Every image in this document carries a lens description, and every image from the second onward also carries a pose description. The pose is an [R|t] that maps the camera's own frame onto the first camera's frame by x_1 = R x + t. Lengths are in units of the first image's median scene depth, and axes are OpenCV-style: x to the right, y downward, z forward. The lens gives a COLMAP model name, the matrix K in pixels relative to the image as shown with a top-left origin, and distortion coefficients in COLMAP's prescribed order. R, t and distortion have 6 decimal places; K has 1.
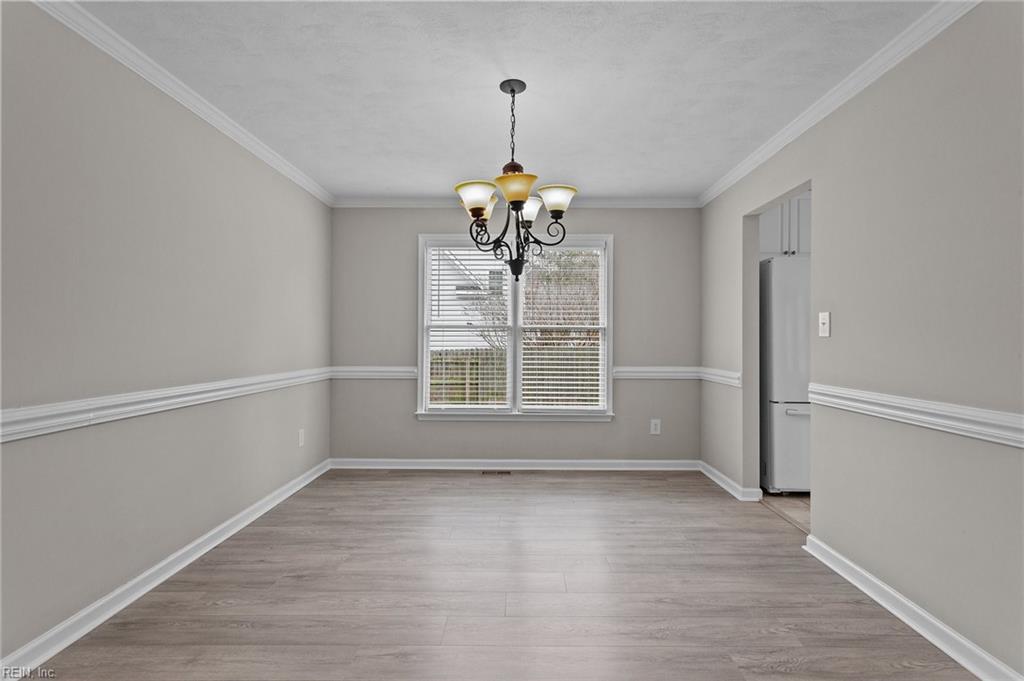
lens RADIAL K [[485.5, 0, 513.1], [0, 485.5, 342.3], [0, 0, 1]] dist [-0.005214, -0.000282]
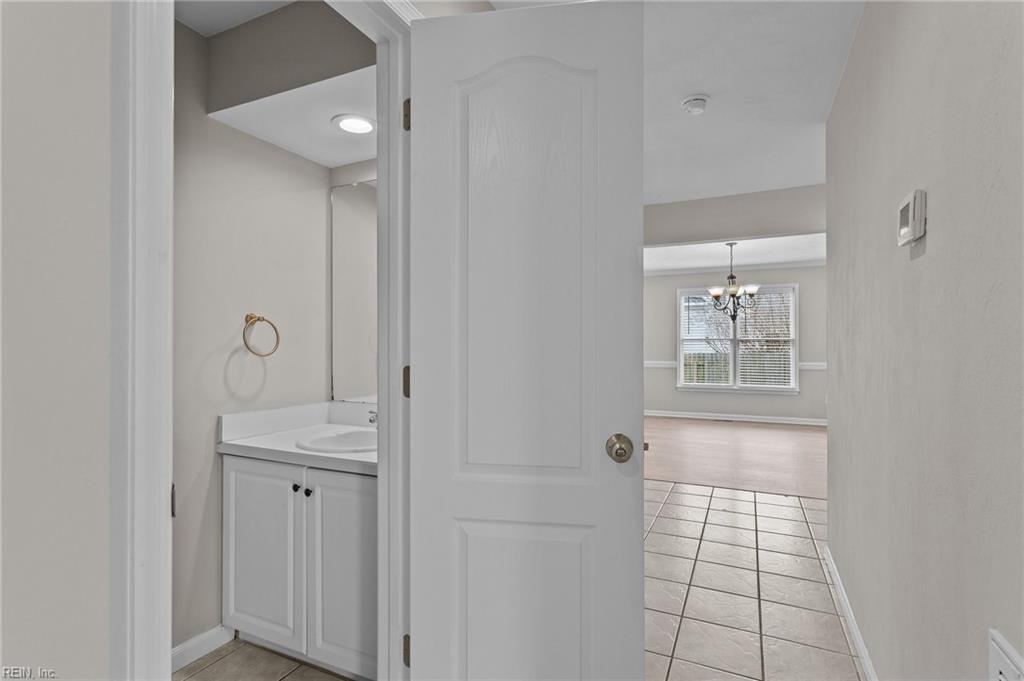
lens RADIAL K [[485.5, 0, 510.1], [0, 485.5, 343.8], [0, 0, 1]] dist [-0.005214, -0.000282]
pose [[0.905012, -0.007336, -0.425323, 0.014627], [0.002763, 0.999932, -0.011367, 0.002511], [0.425378, 0.009112, 0.904970, -0.944917]]
